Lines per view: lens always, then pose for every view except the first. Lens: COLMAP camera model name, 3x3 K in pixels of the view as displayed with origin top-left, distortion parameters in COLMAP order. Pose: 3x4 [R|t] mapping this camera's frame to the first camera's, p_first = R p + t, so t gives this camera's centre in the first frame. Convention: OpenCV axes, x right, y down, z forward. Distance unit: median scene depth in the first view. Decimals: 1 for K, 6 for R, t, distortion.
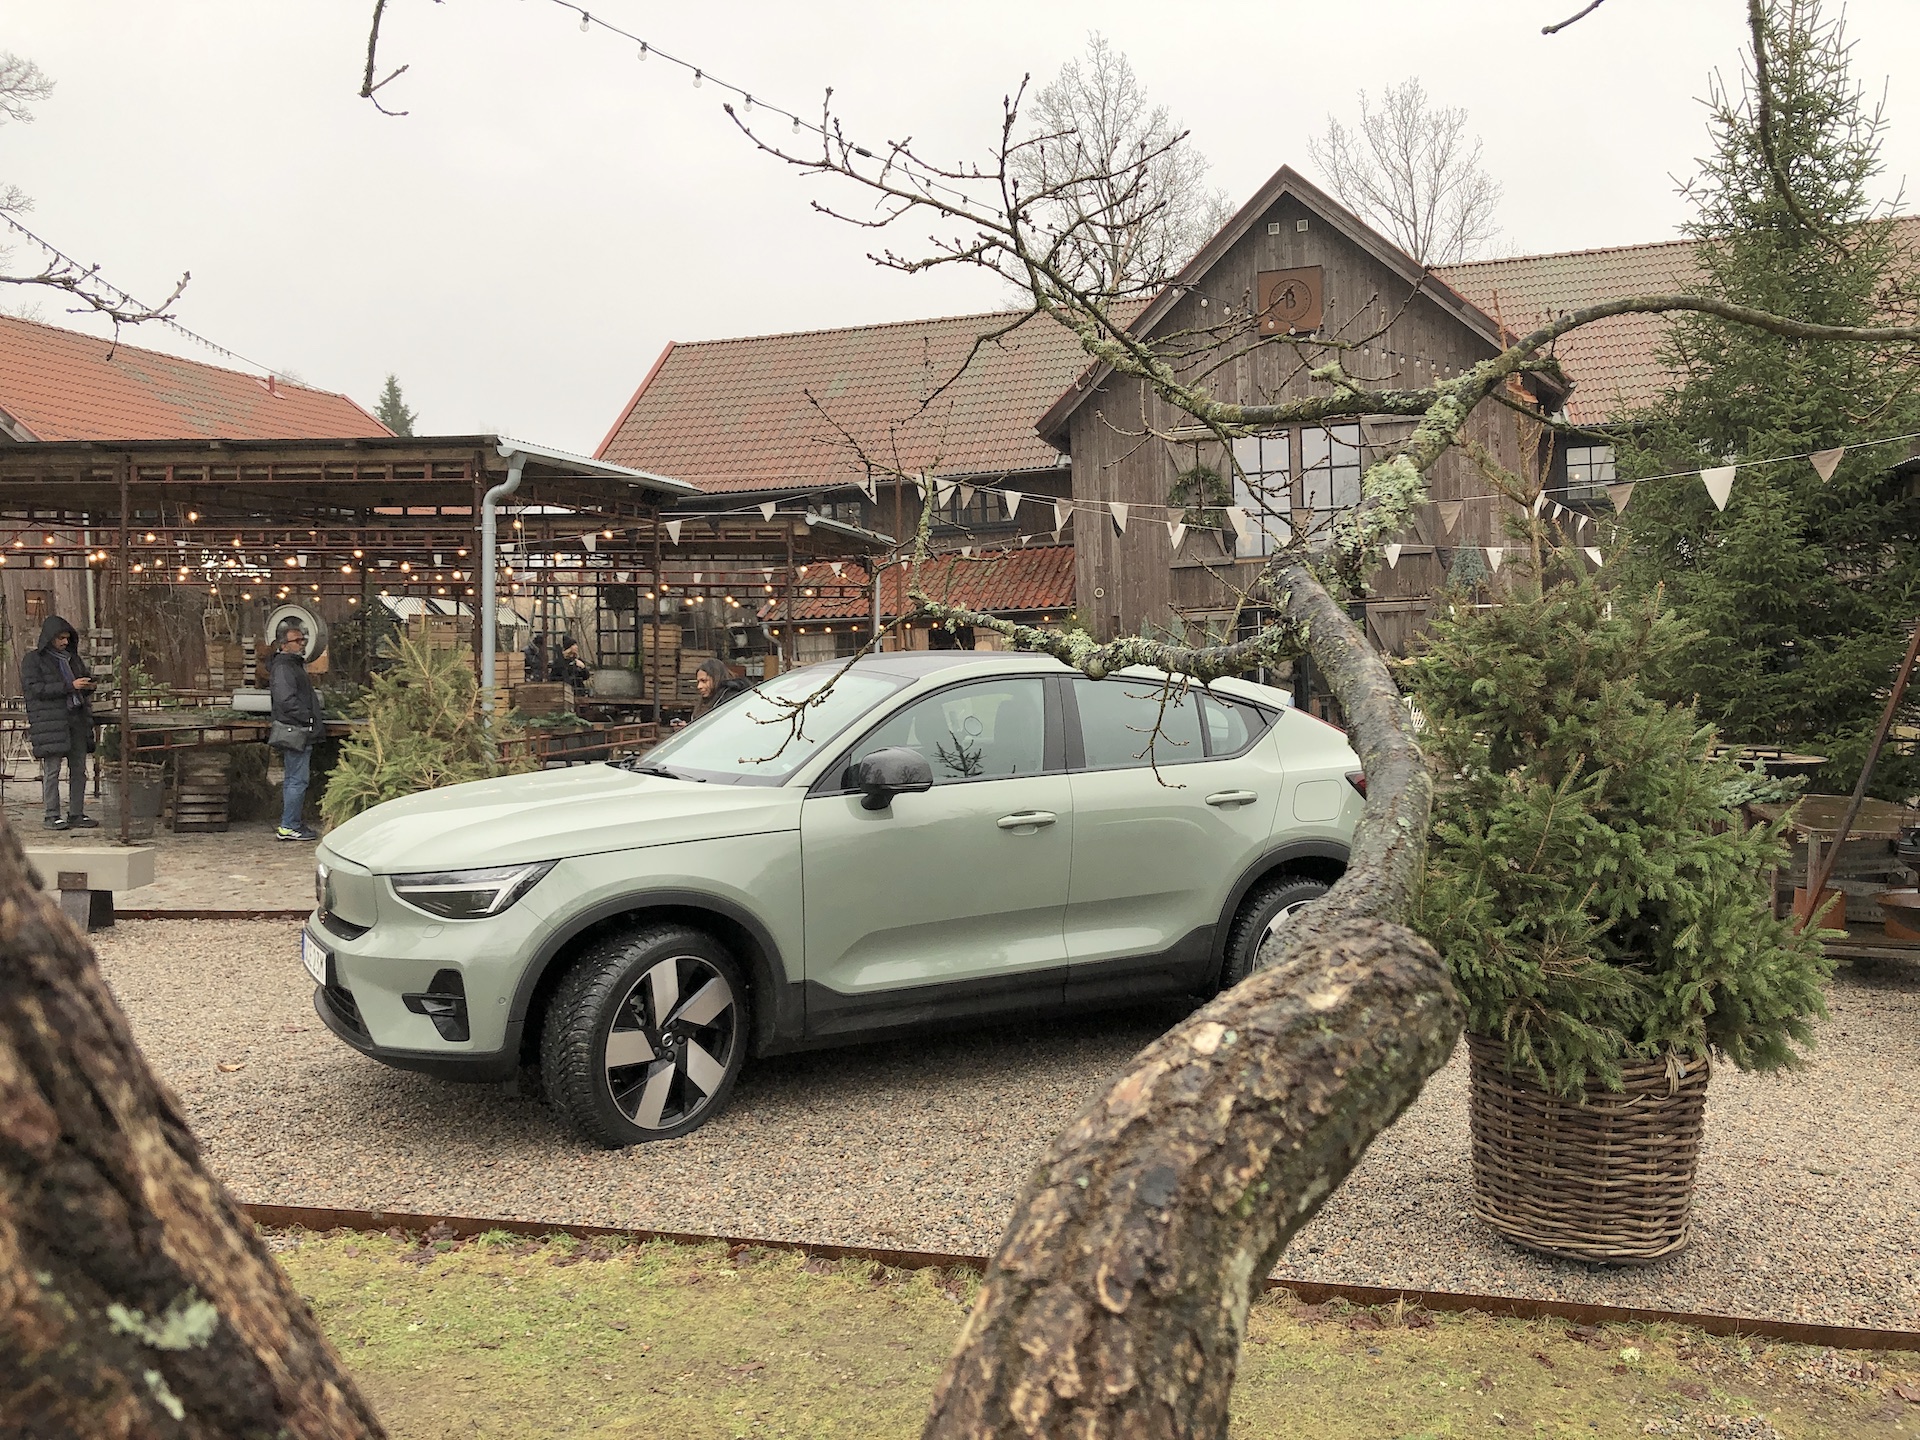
lens RADIAL K [[1569.6, 0, 960.0], [0, 1569.6, 720.0], [0, 0, 1]] dist [0.047373, -0.076336]
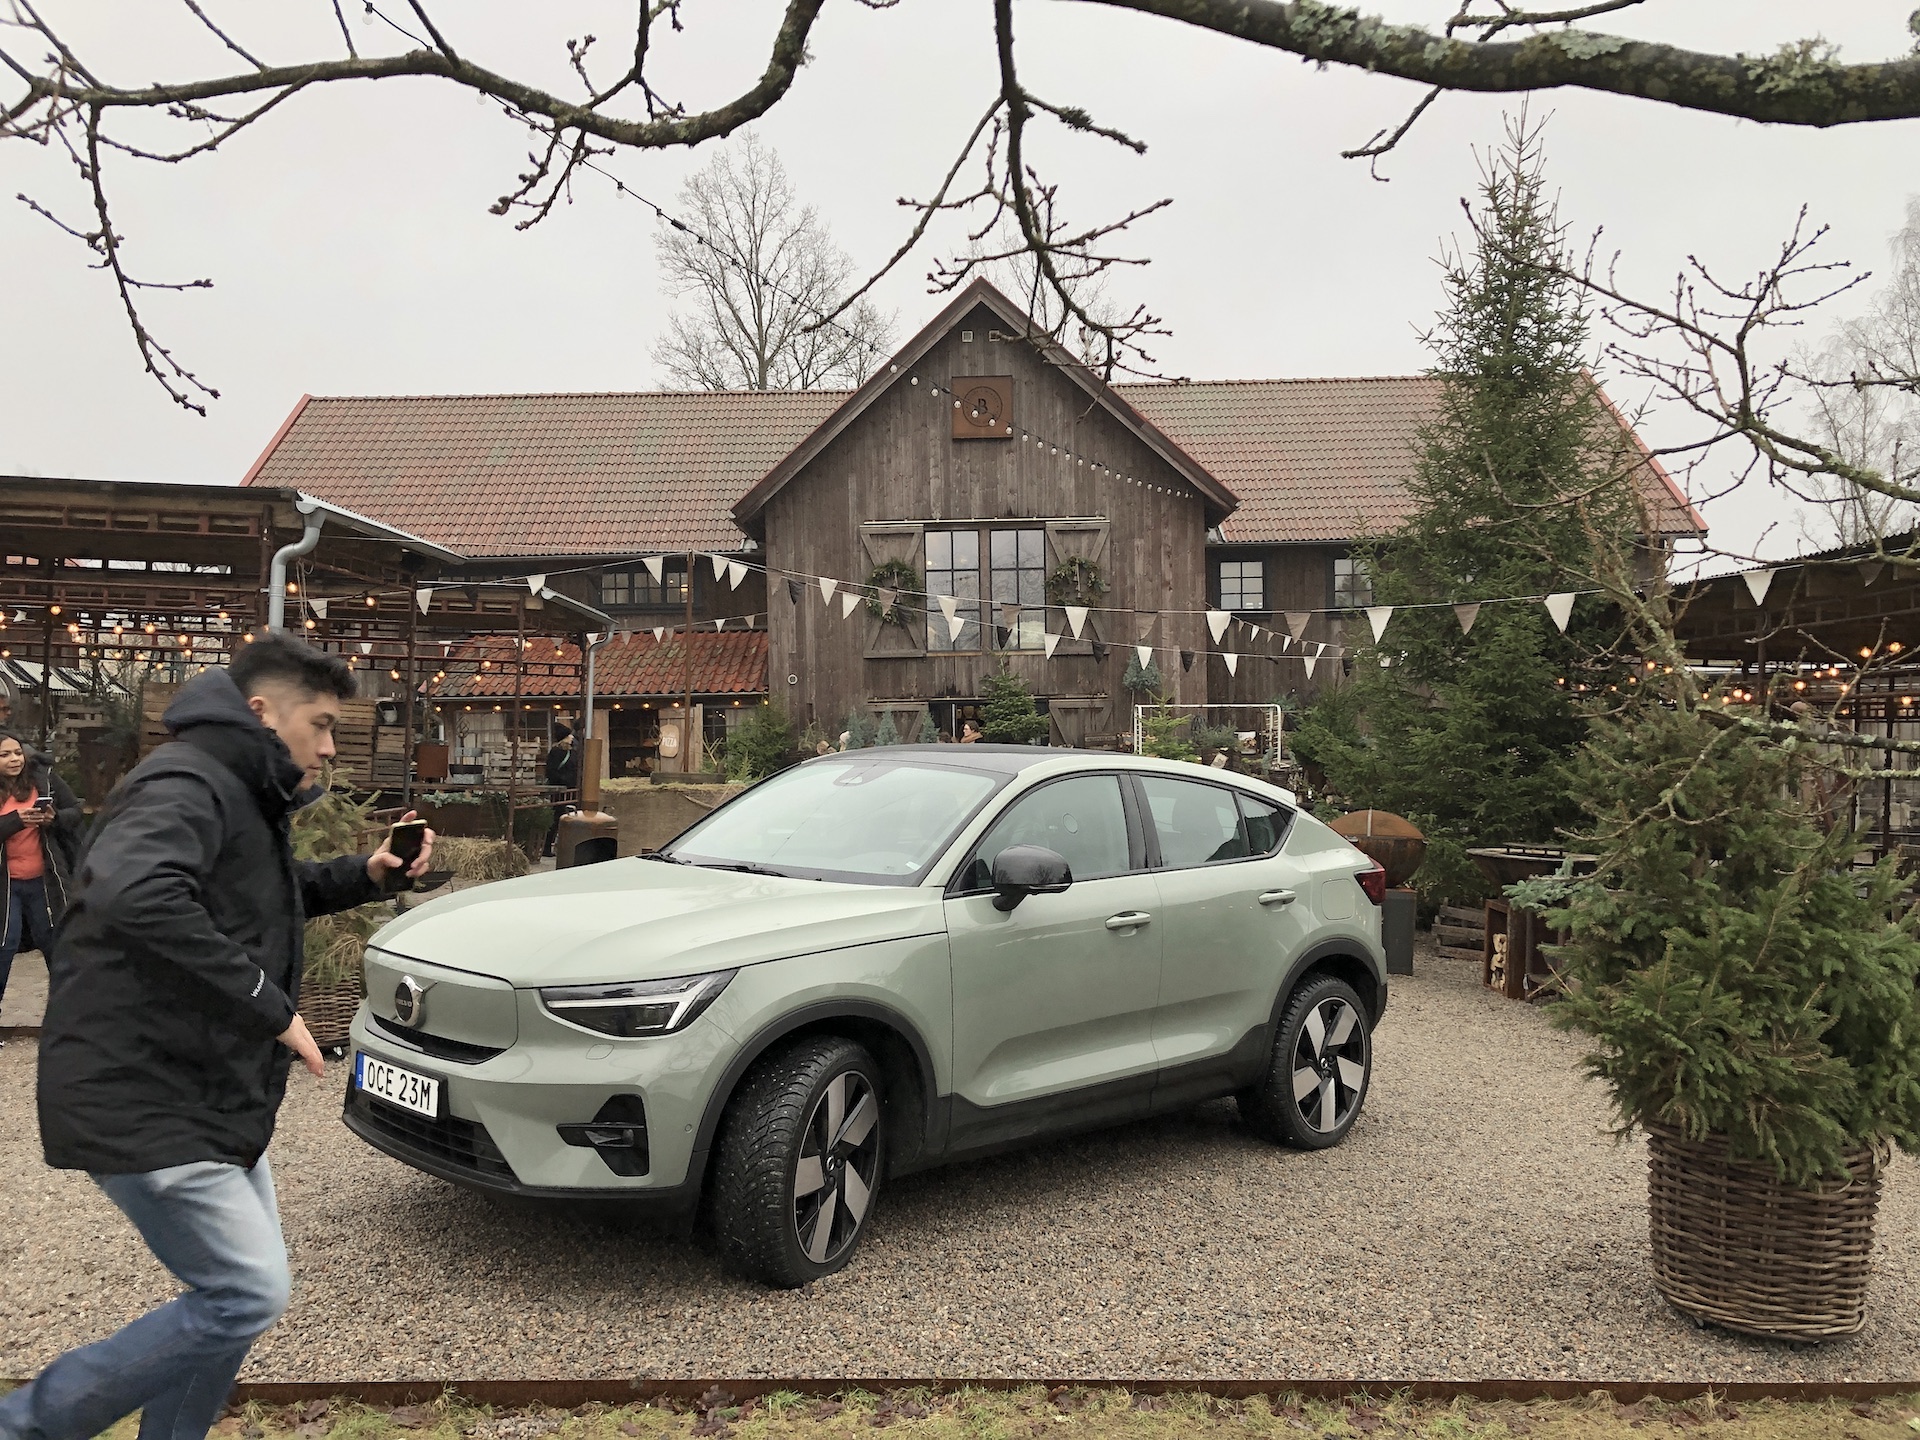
lens RADIAL K [[1574.7, 0, 940.5], [0, 1574.7, 730.1], [0, 0, 1]] dist [0.015803, 0.003046]
pose [[0.967294, 0.026035, 0.252318, -0.365701], [-0.013950, 0.998673, -0.049568, -0.005649], [-0.253274, 0.044427, 0.966374, 0.081558]]
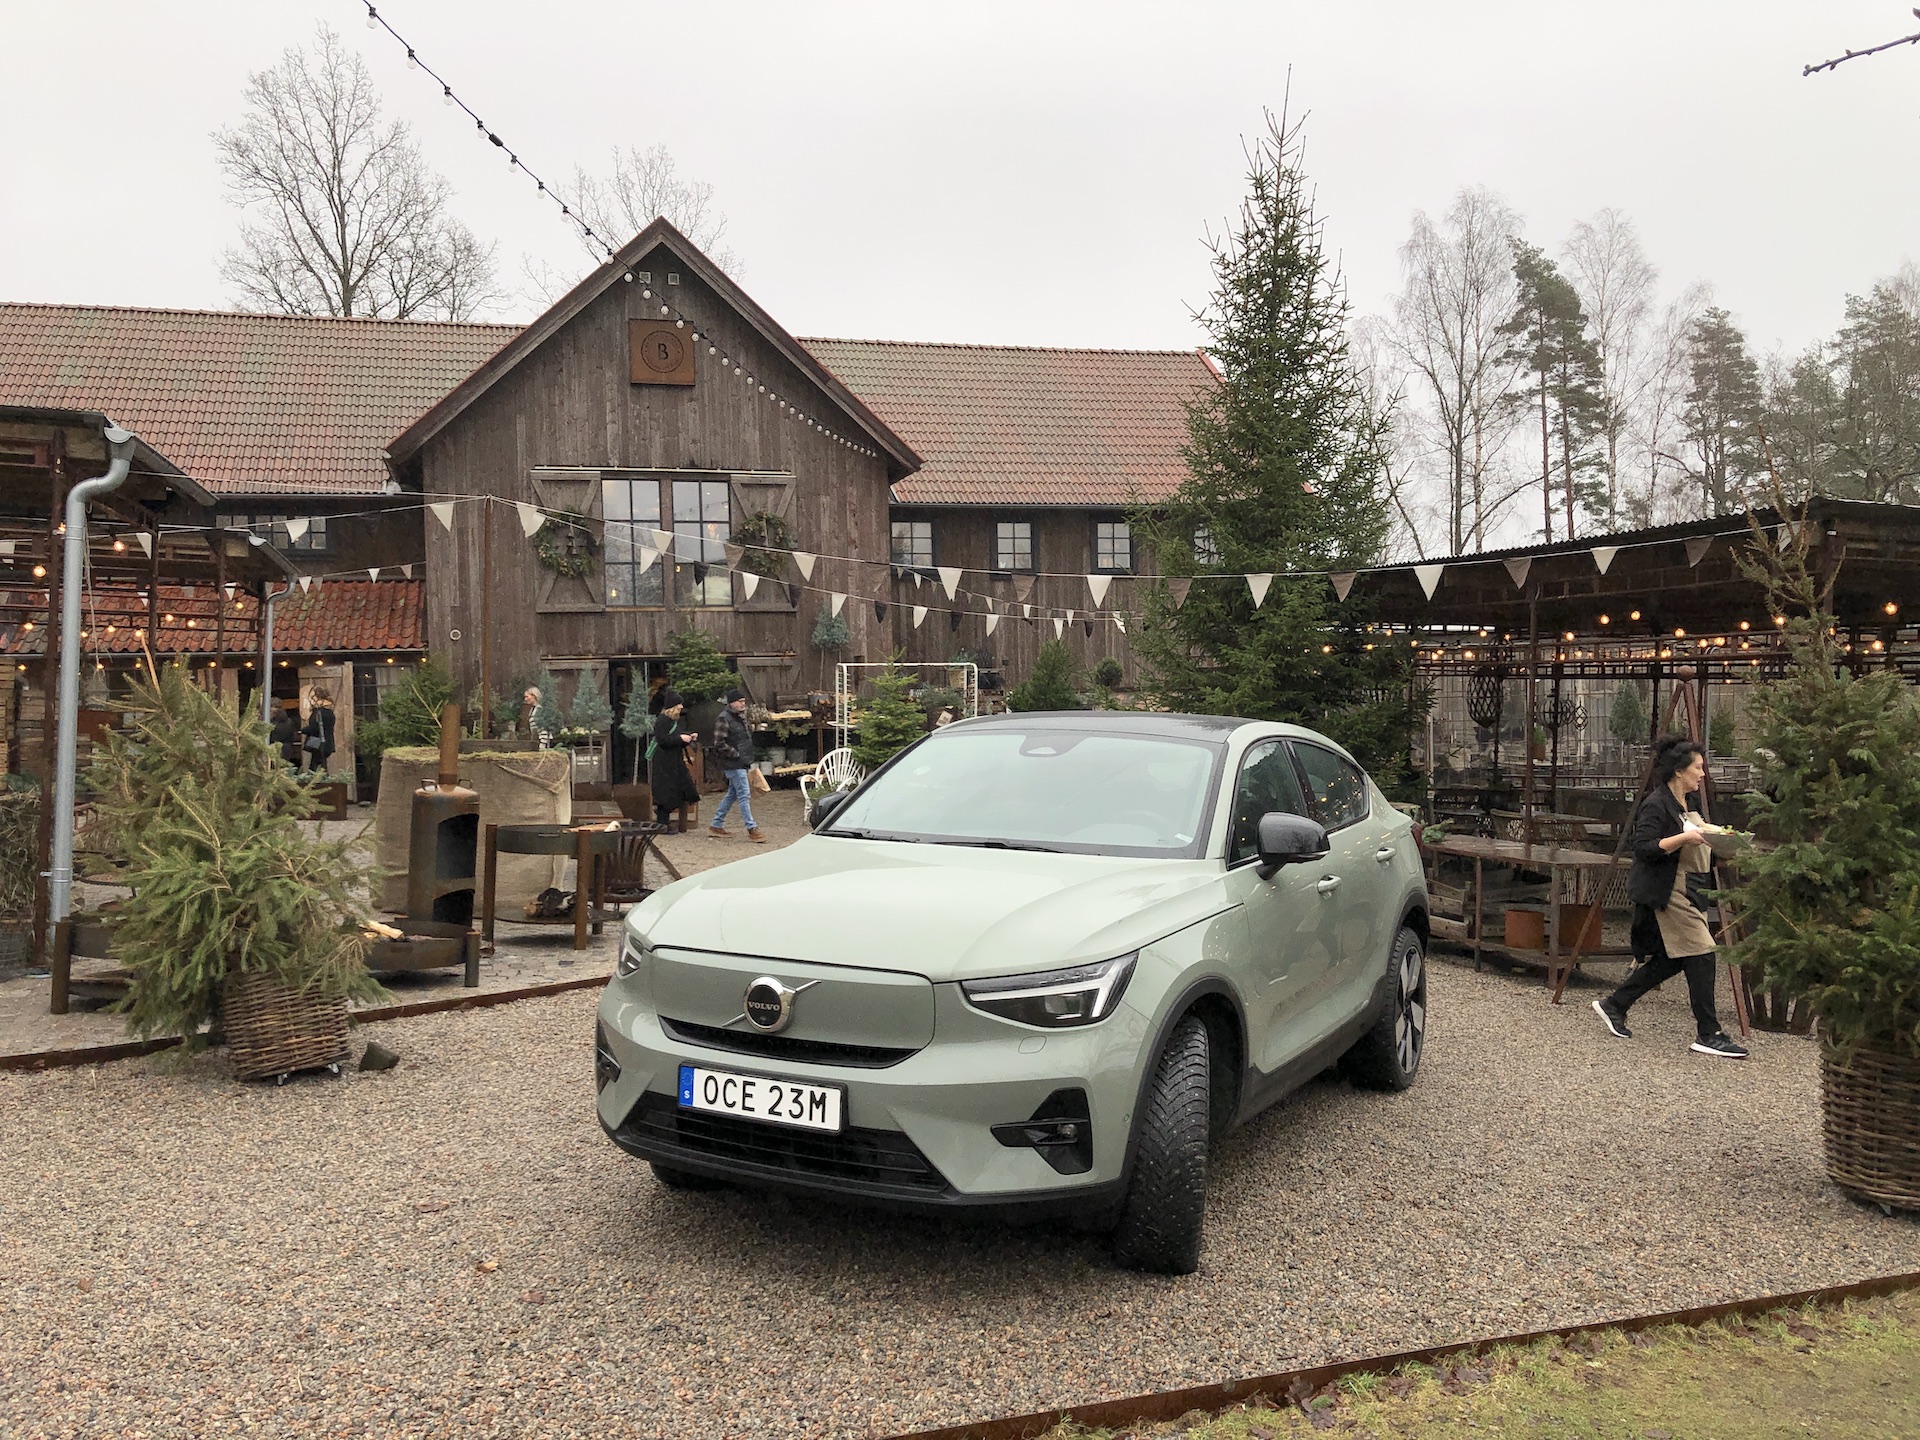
lens RADIAL K [[1581.8, 0, 960.0], [0, 1581.8, 720.0], [0, 0, 1]] dist [0.012320, -0.002906]
pose [[0.849067, 0.010237, 0.528187, -0.786950], [0.005891, 0.999567, -0.028843, -0.014772], [-0.528253, 0.027601, 0.848638, 0.291862]]
